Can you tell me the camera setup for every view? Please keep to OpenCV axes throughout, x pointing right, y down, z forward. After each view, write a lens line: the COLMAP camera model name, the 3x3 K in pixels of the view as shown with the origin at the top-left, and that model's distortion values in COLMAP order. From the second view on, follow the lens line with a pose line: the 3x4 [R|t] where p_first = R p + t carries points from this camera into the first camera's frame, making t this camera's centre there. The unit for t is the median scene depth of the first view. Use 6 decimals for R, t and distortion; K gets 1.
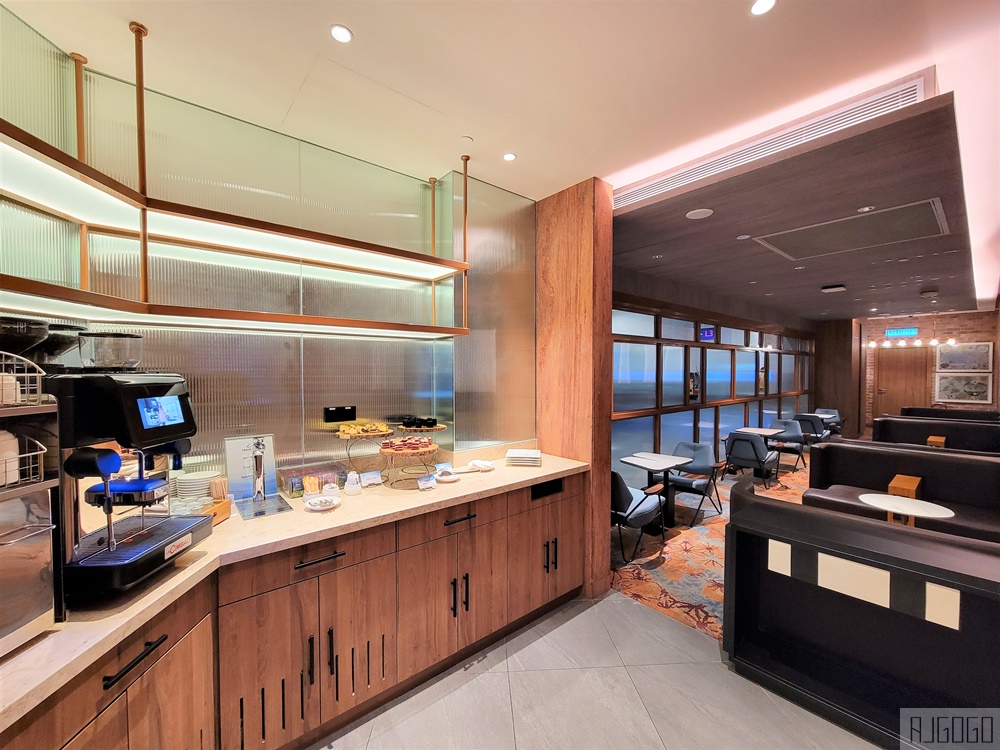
lens RADIAL K [[416.1, 0, 496.4], [0, 416.1, 377.9], [0, 0, 1]] dist [-0.008293, -0.000535]
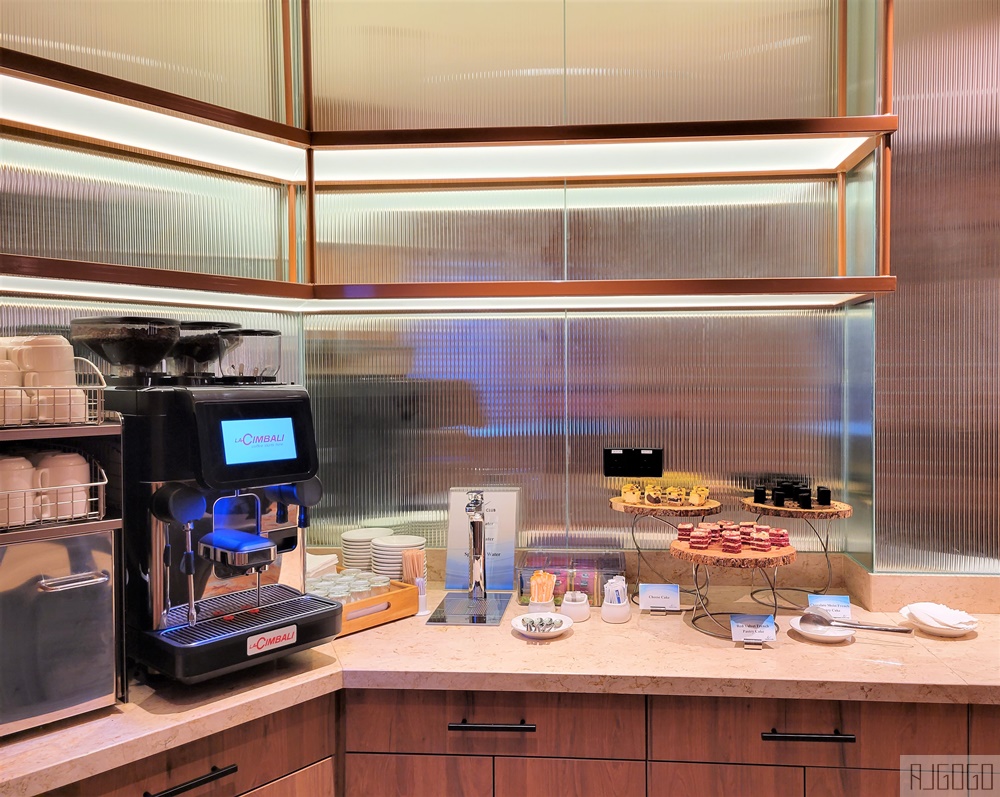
lens RADIAL K [[800.2, 0, 499.1], [0, 800.2, 393.6], [0, 0, 1]] dist [0.015228, 0.006475]
pose [[0.706588, 0.012435, -0.707516, 0.297266], [-0.009662, 0.999922, 0.007924, -0.007996], [0.707559, 0.001237, 0.706653, 0.237744]]
